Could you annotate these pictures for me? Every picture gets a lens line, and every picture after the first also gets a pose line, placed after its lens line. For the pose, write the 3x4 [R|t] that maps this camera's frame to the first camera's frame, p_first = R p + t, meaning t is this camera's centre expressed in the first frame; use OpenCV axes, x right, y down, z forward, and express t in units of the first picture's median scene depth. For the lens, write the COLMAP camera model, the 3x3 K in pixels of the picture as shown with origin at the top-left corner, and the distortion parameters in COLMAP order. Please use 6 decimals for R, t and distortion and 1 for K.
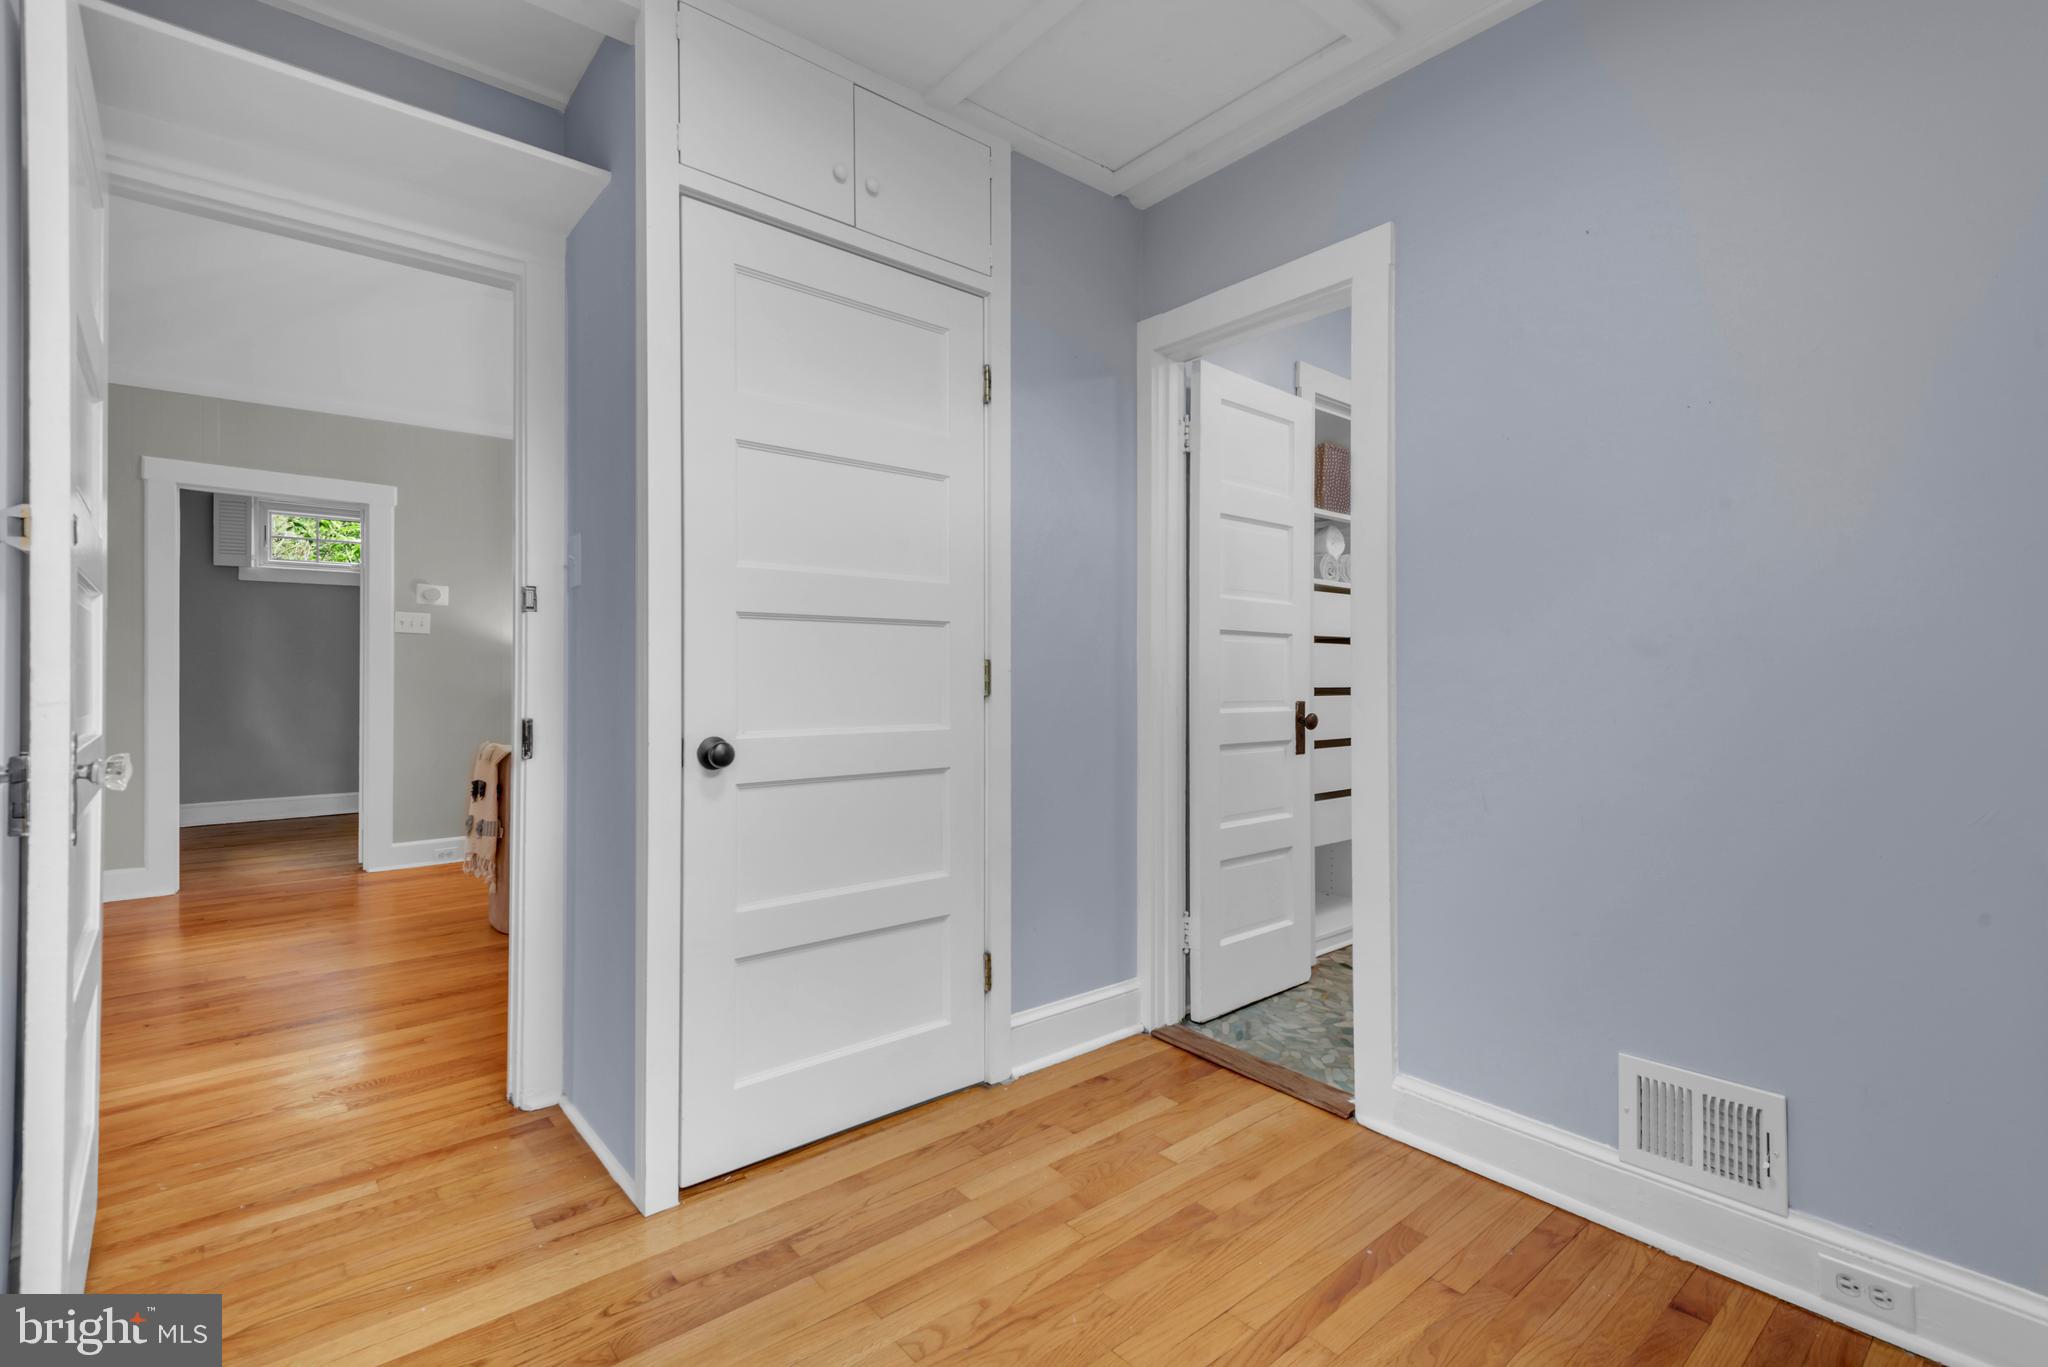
lens RADIAL K [[929.1, 0, 1023.5], [0, 929.1, 678.0], [0, 0, 1]] dist [0.001714, -0.000265]
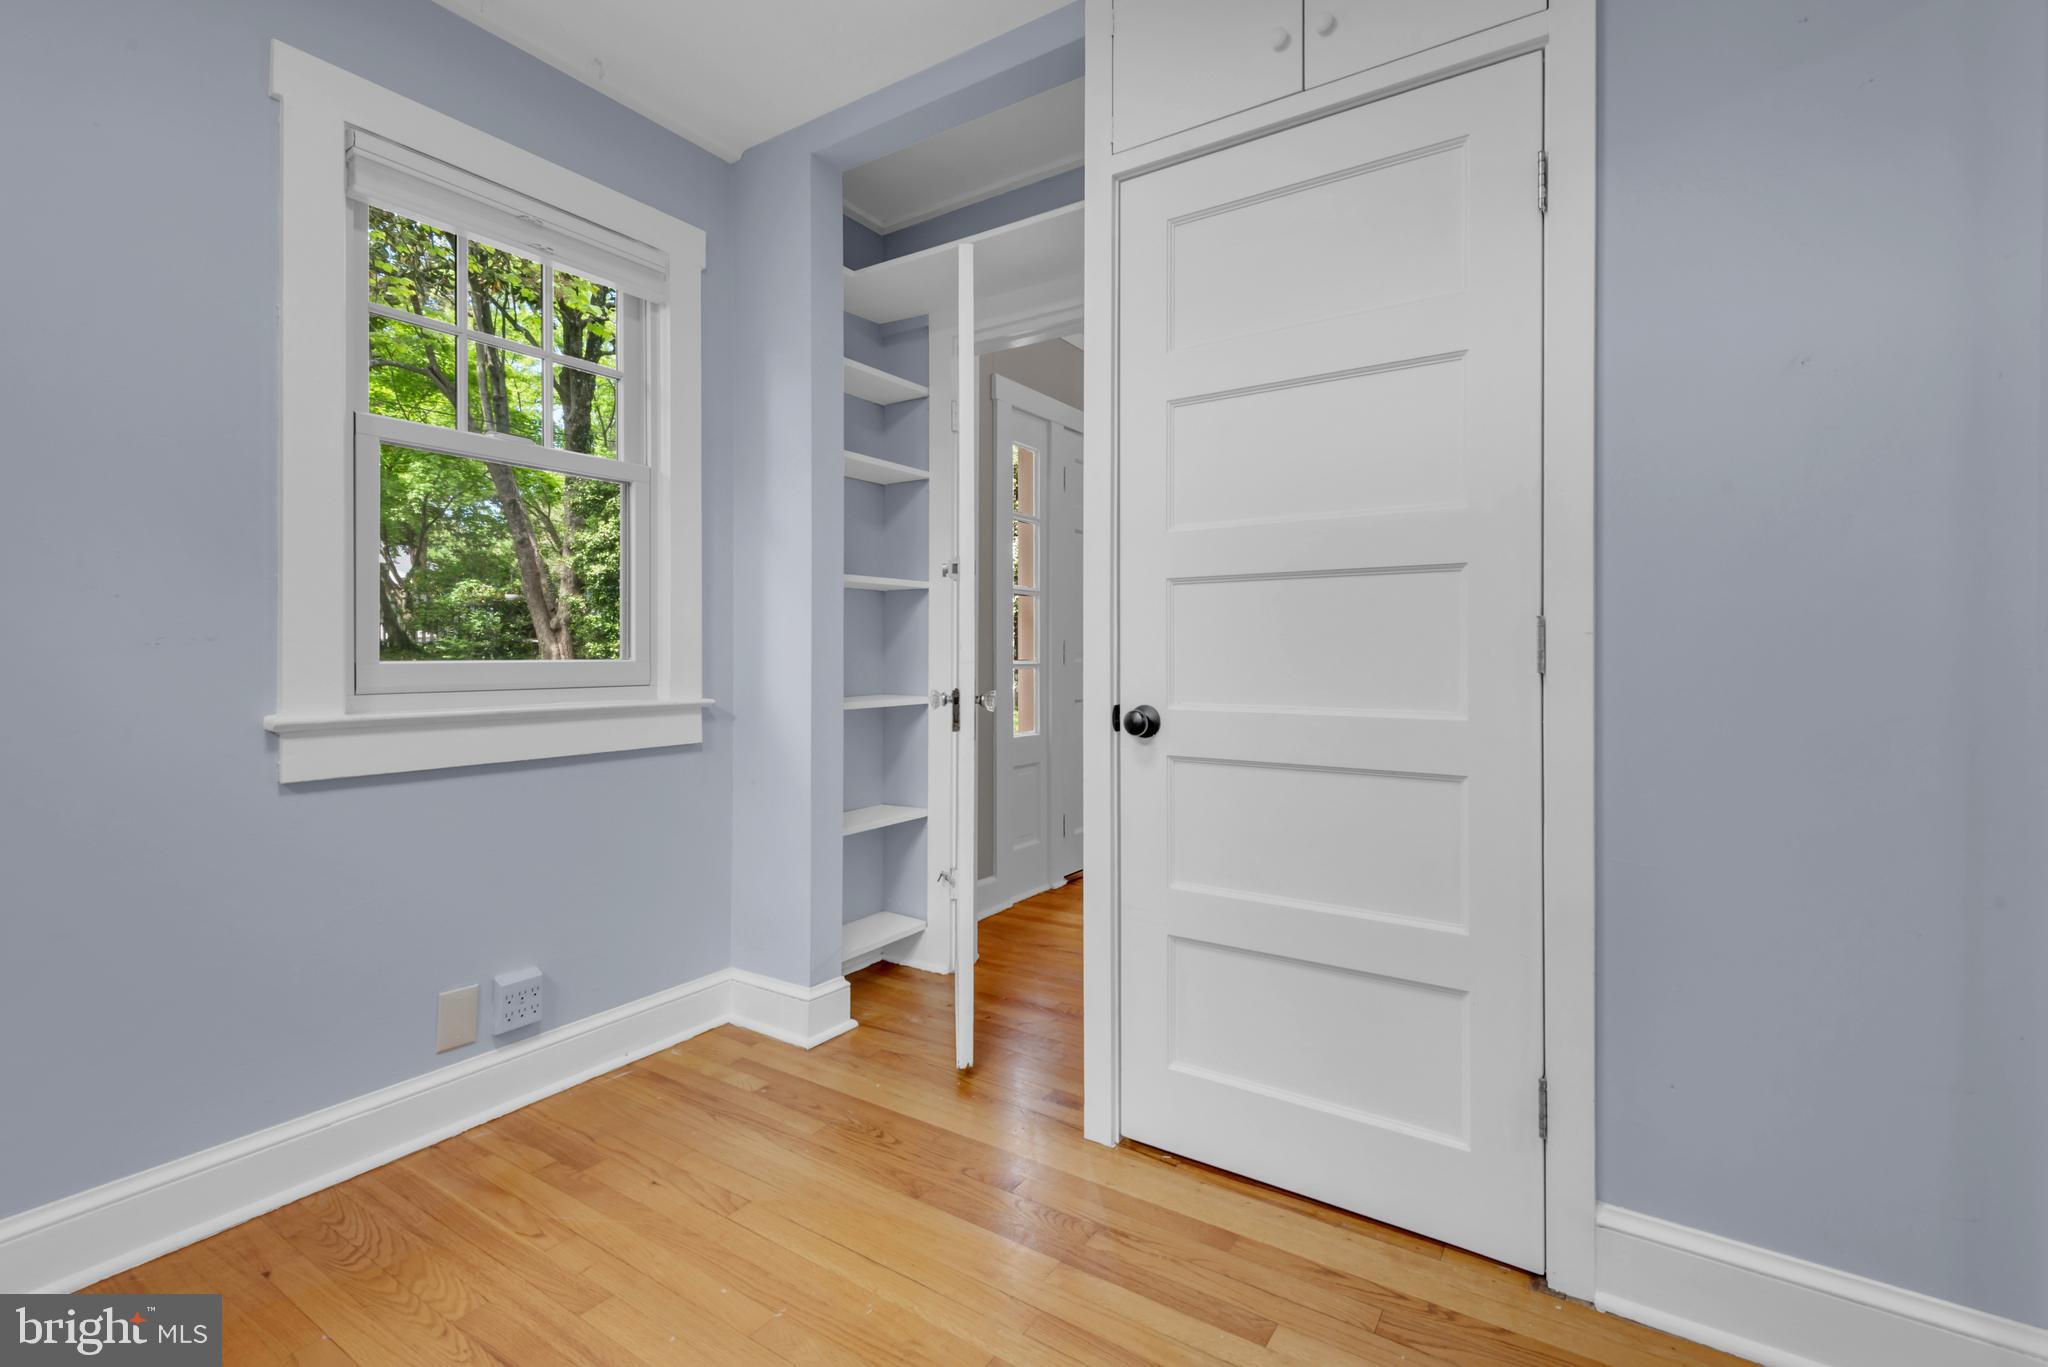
lens RADIAL K [[929.1, 0, 1006.7], [0, 929.1, 650.7], [0, 0, 1]] dist [0.001714, -0.000265]
pose [[0.264773, 0.001365, -0.964310, 0.558004], [0.001877, 0.999996, 0.001931, 0.002255], [0.964309, -0.002322, 0.264770, 0.557363]]
